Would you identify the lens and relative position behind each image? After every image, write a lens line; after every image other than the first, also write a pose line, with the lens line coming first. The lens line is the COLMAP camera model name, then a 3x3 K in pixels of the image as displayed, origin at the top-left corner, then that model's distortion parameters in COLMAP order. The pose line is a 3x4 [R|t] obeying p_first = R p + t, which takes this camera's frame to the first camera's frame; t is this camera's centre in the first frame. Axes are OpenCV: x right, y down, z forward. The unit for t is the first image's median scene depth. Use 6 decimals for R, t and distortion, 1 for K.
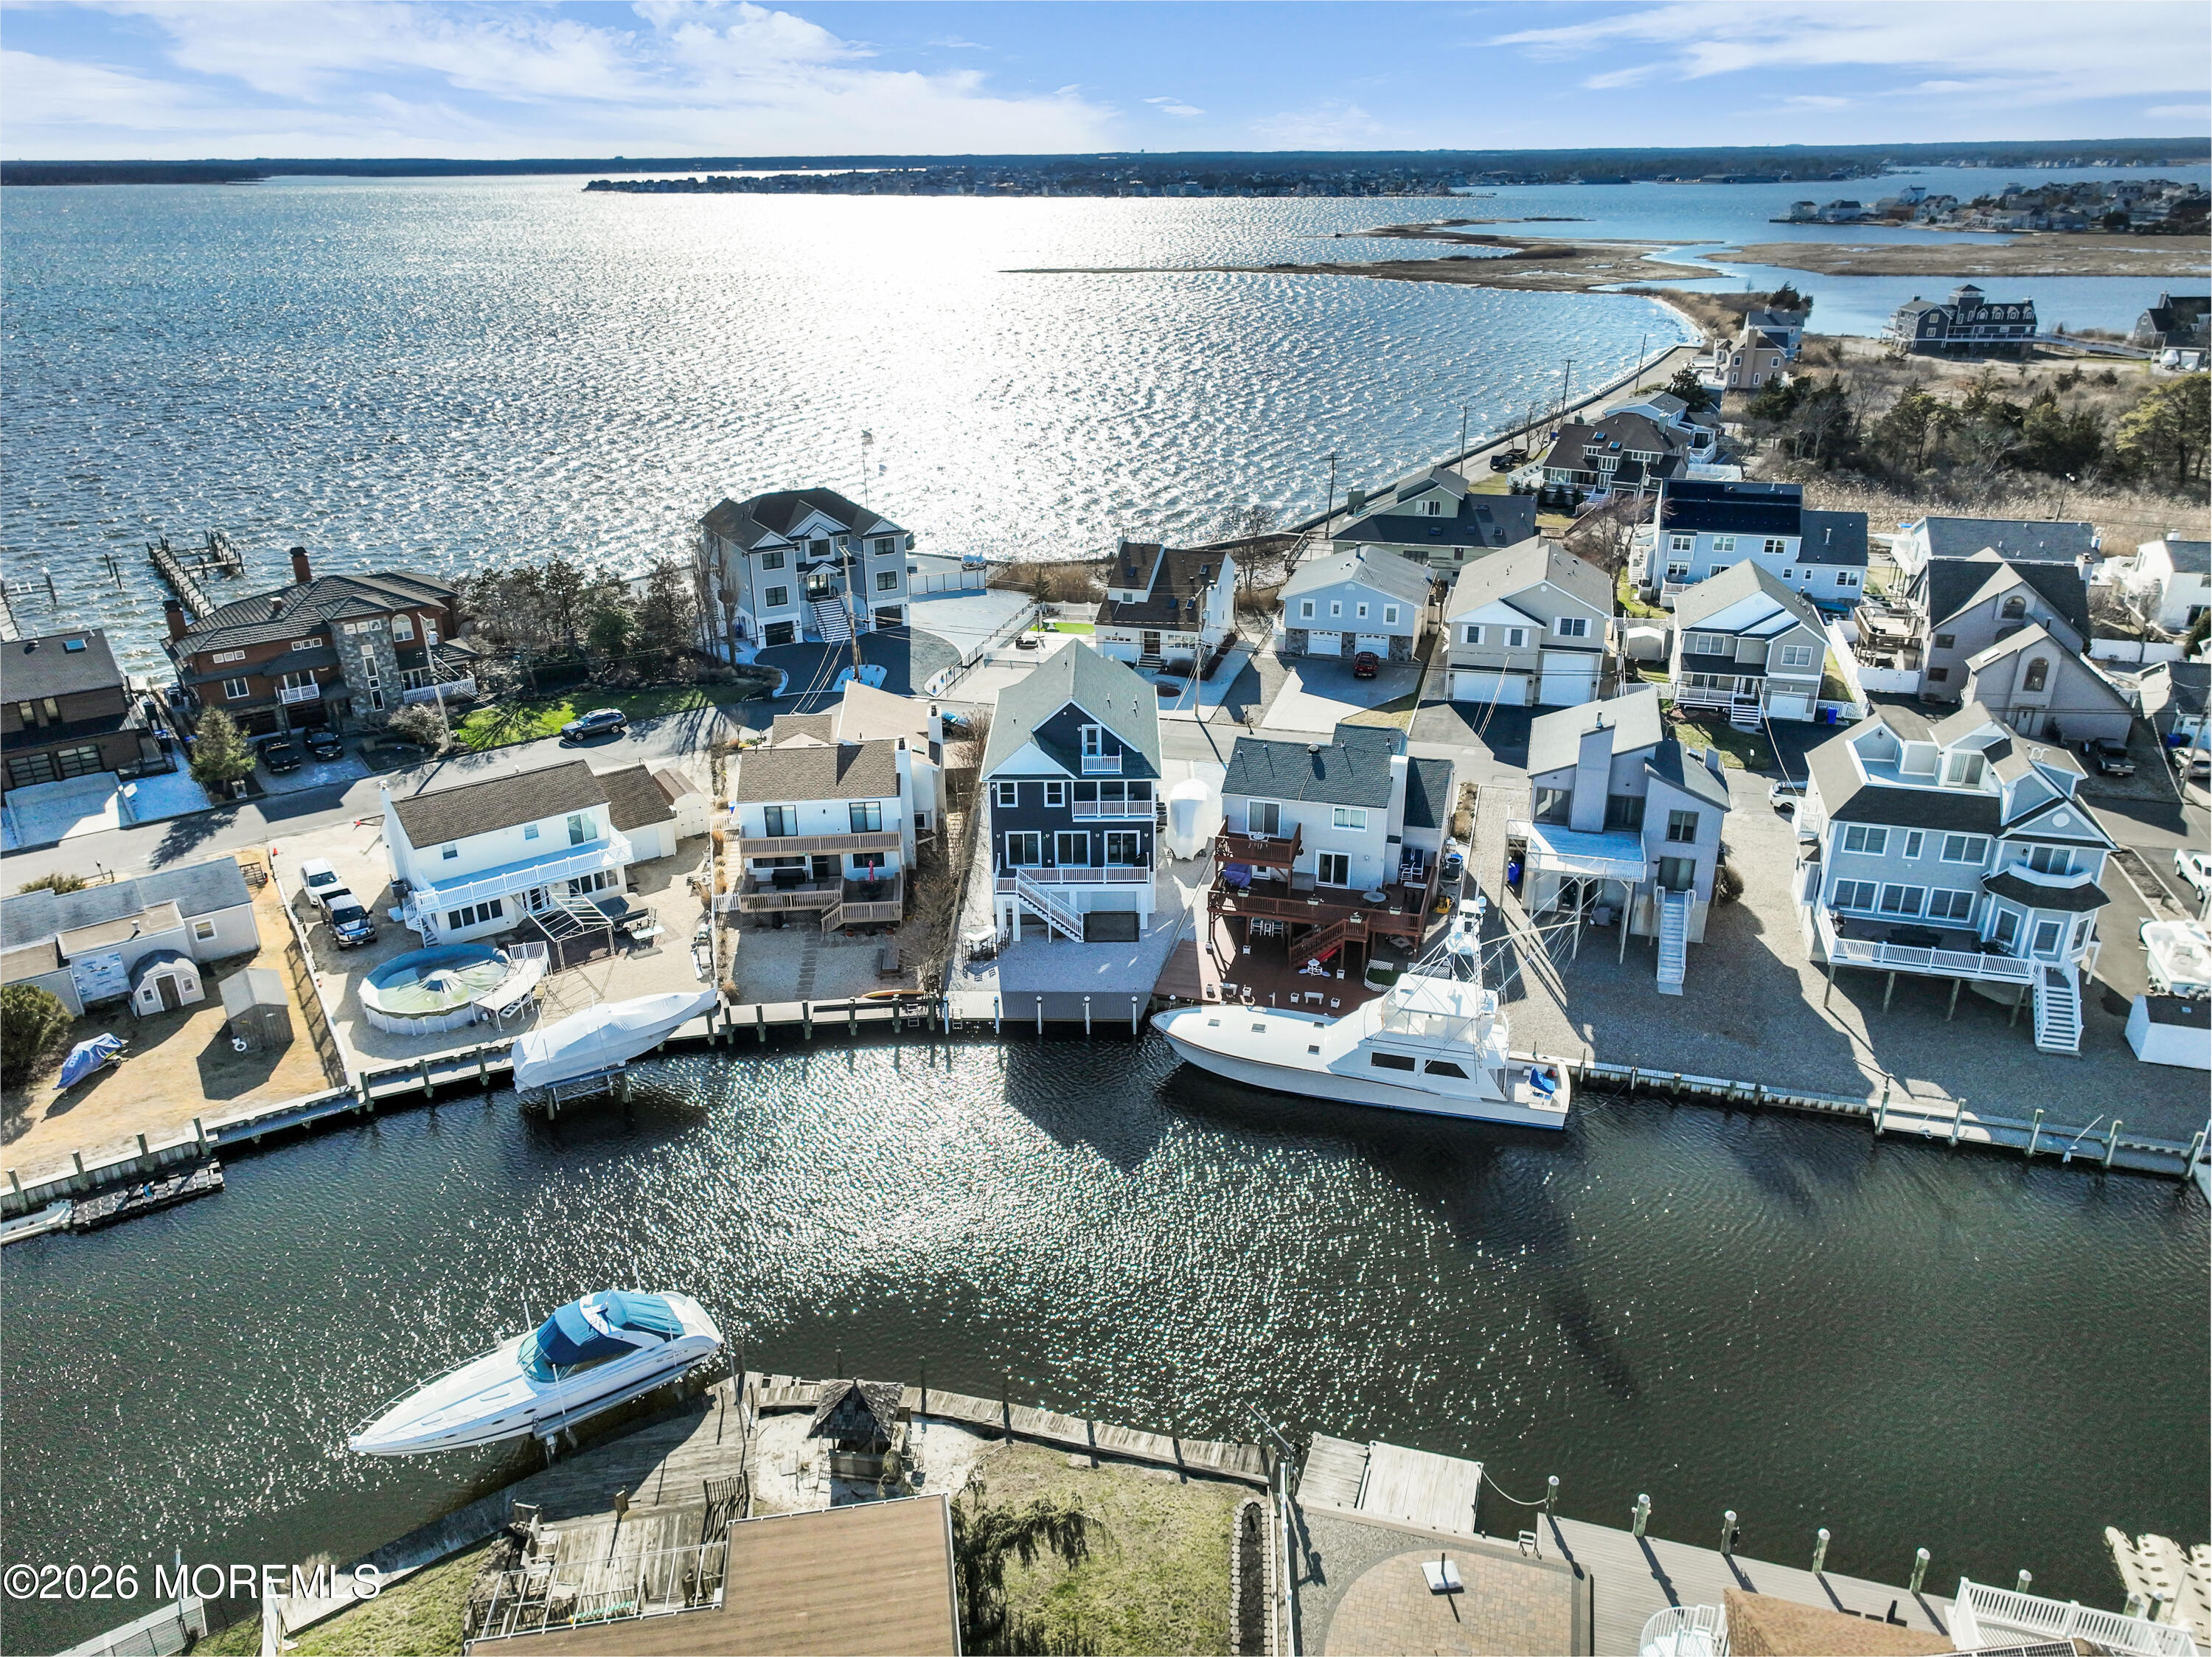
lens RADIAL K [[1542.8, 0, 1106.0], [0, 1542.8, 828.5], [0, 0, 1]] dist [-0.000216, -0.000644]
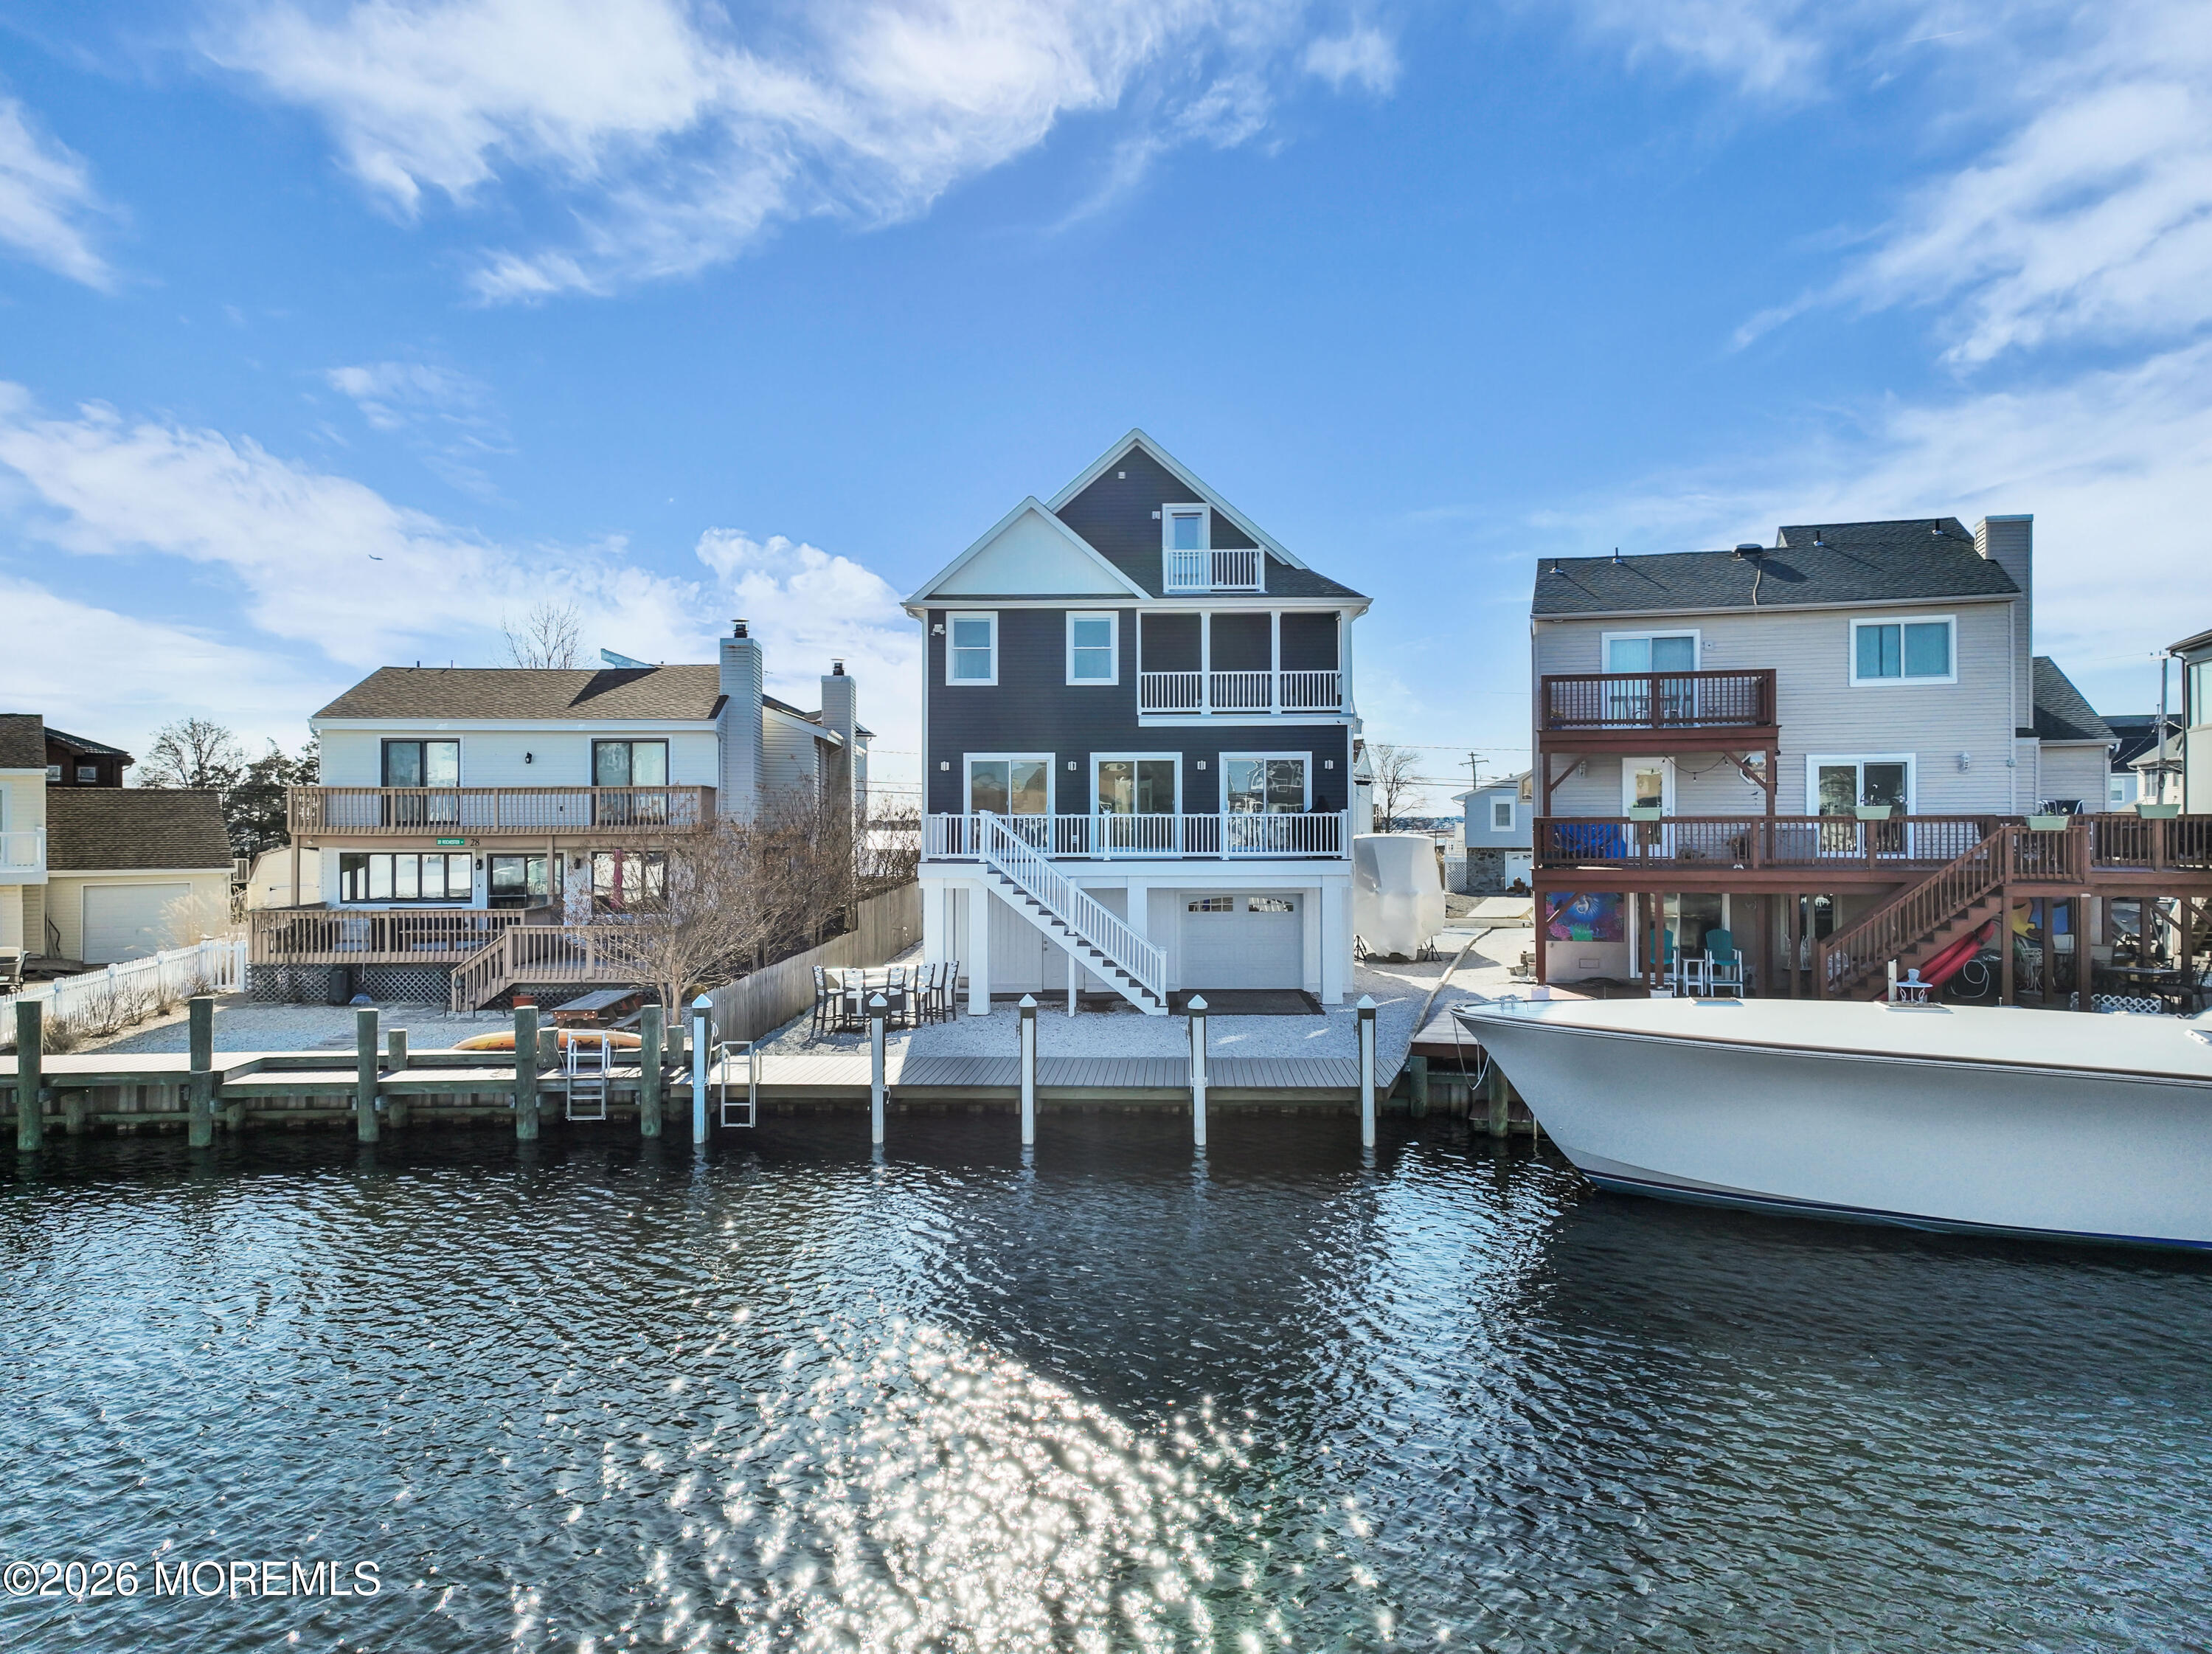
lens RADIAL K [[1539.8, 0, 1106.0], [0, 1539.8, 827.0], [0, 0, 1]] dist [0.015965, -0.066935]
pose [[0.999713, 0.006921, -0.022945, -0.018112], [-0.015381, 0.919477, -0.392842, 0.150169], [0.018379, 0.393082, 0.919320, 0.577366]]
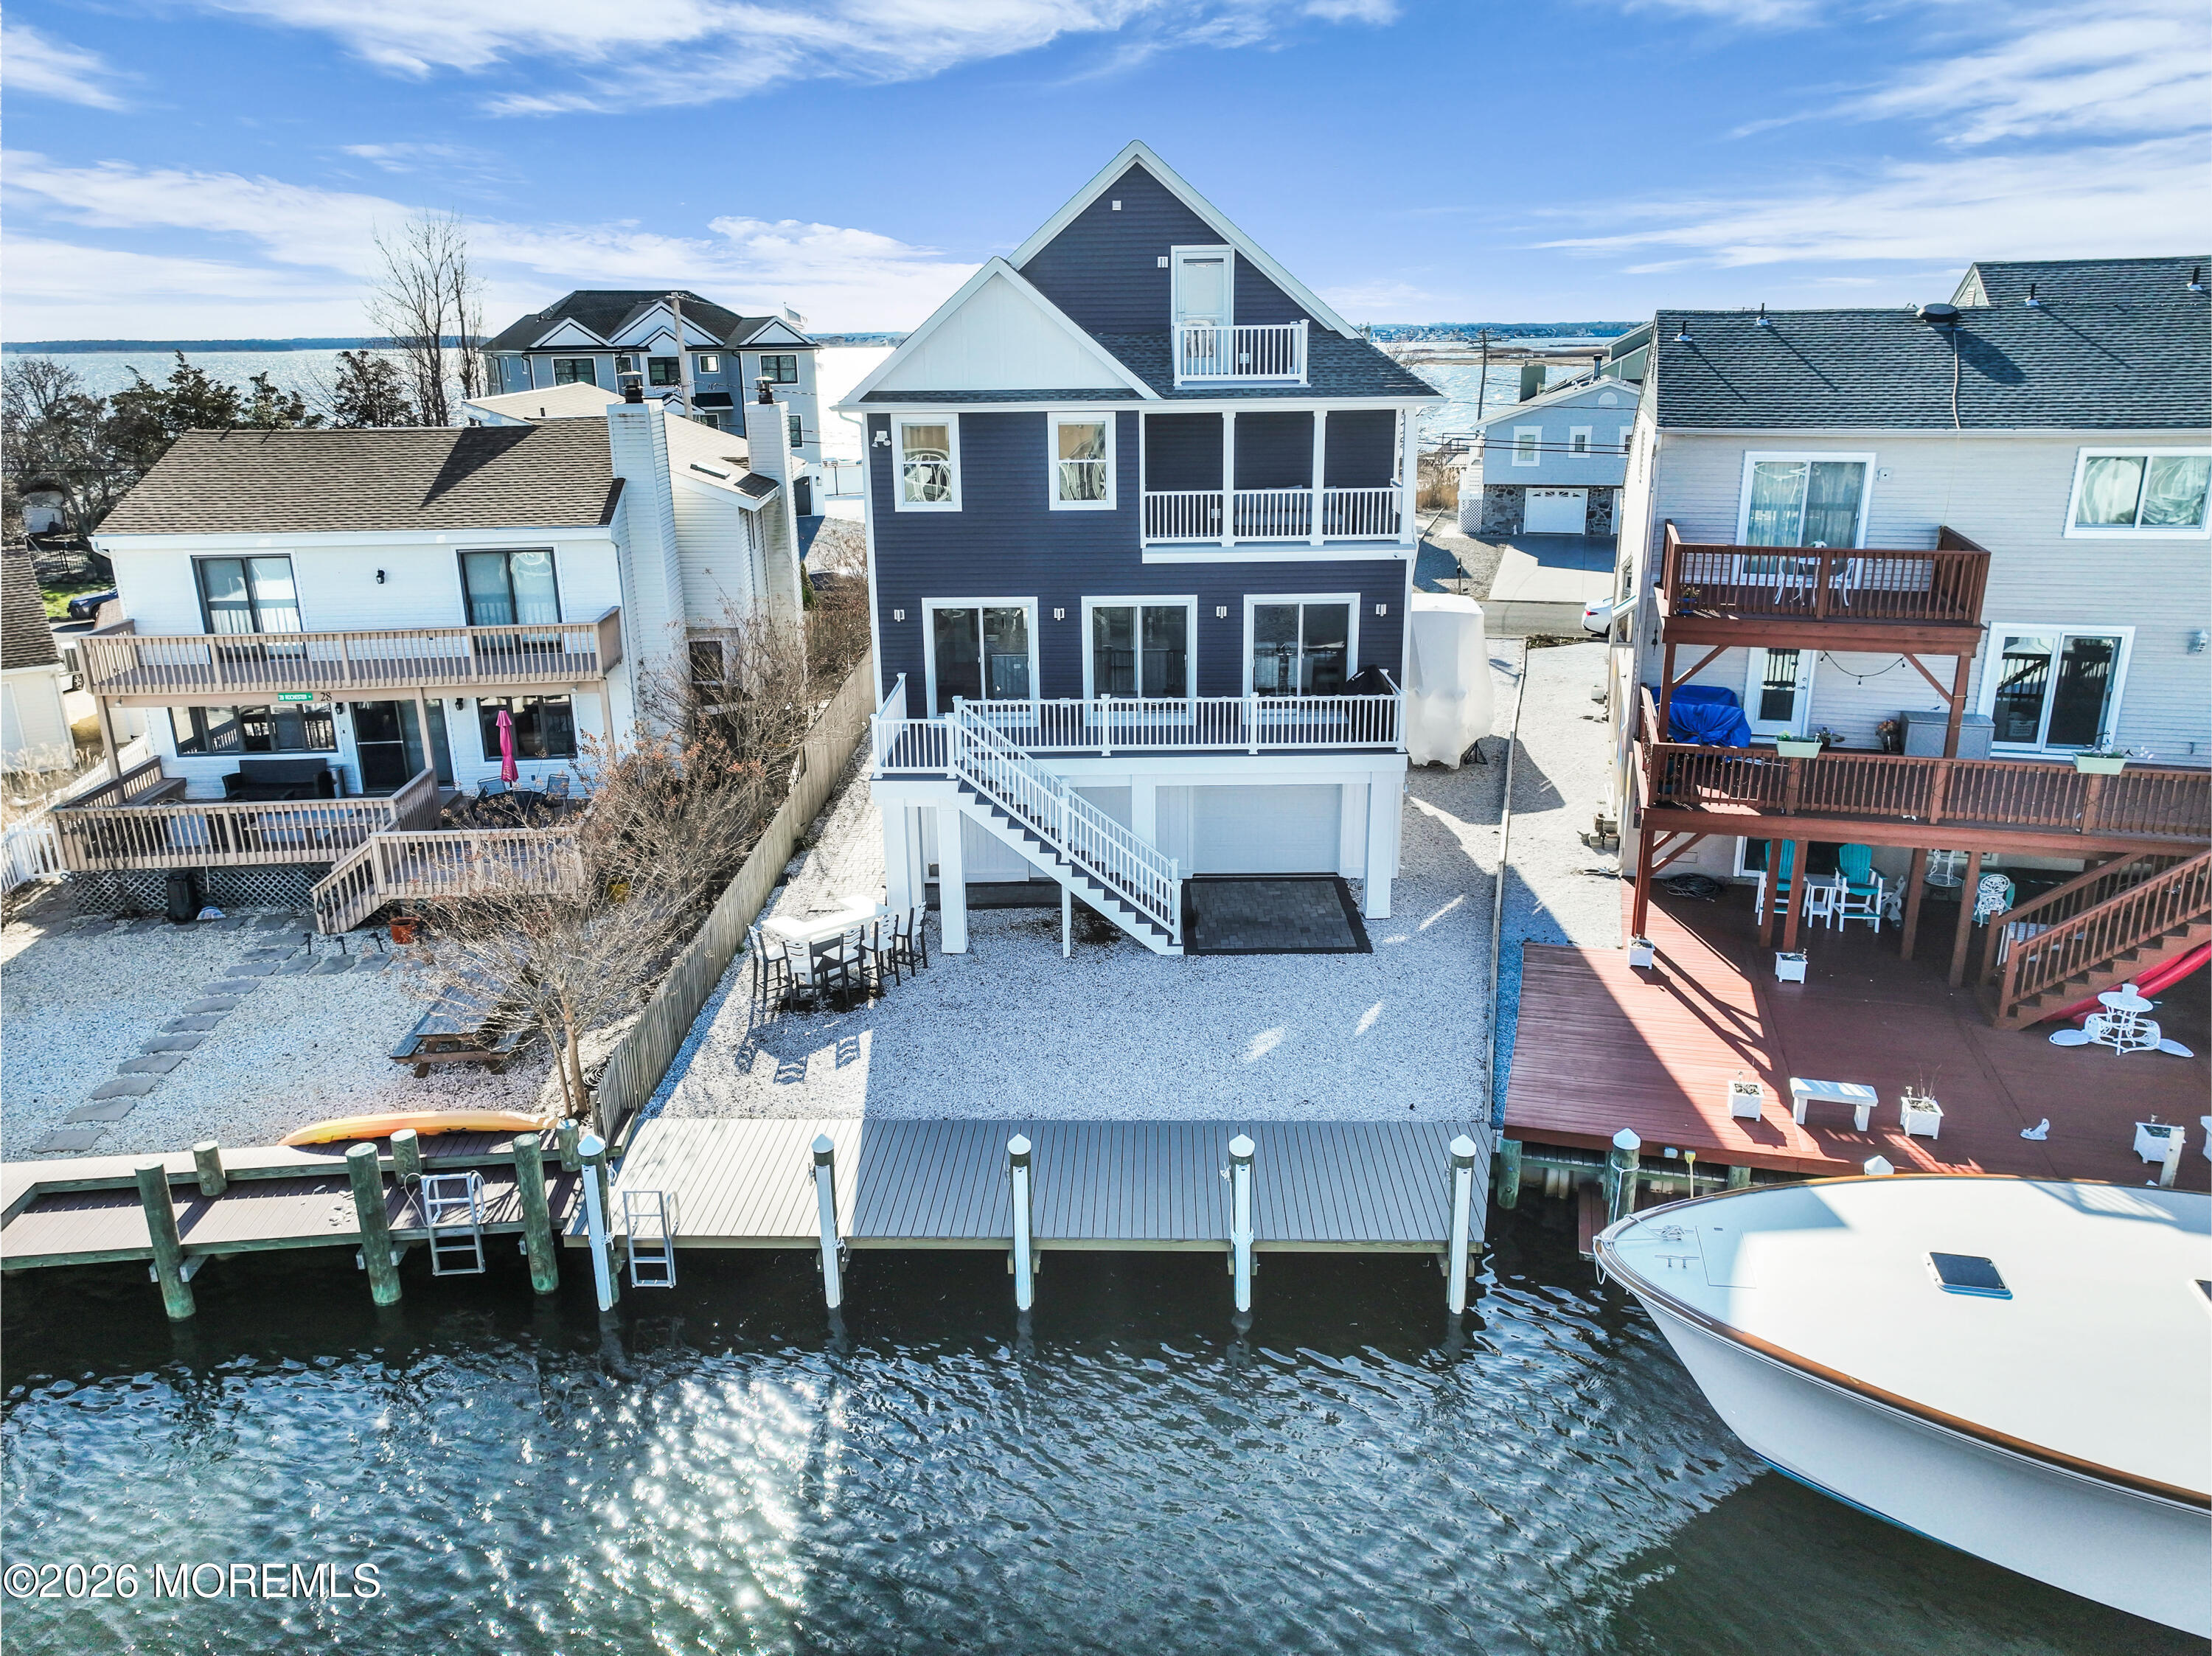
lens RADIAL K [[1542.7, 0, 1106.0], [0, 1542.7, 828.0], [0, 0, 1]] dist [-0.000216, -0.000644]
pose [[0.999979, -0.001474, -0.006277, -0.023592], [0.000815, 0.994606, -0.103726, 0.069857], [0.006396, 0.103718, 0.994586, 0.618729]]
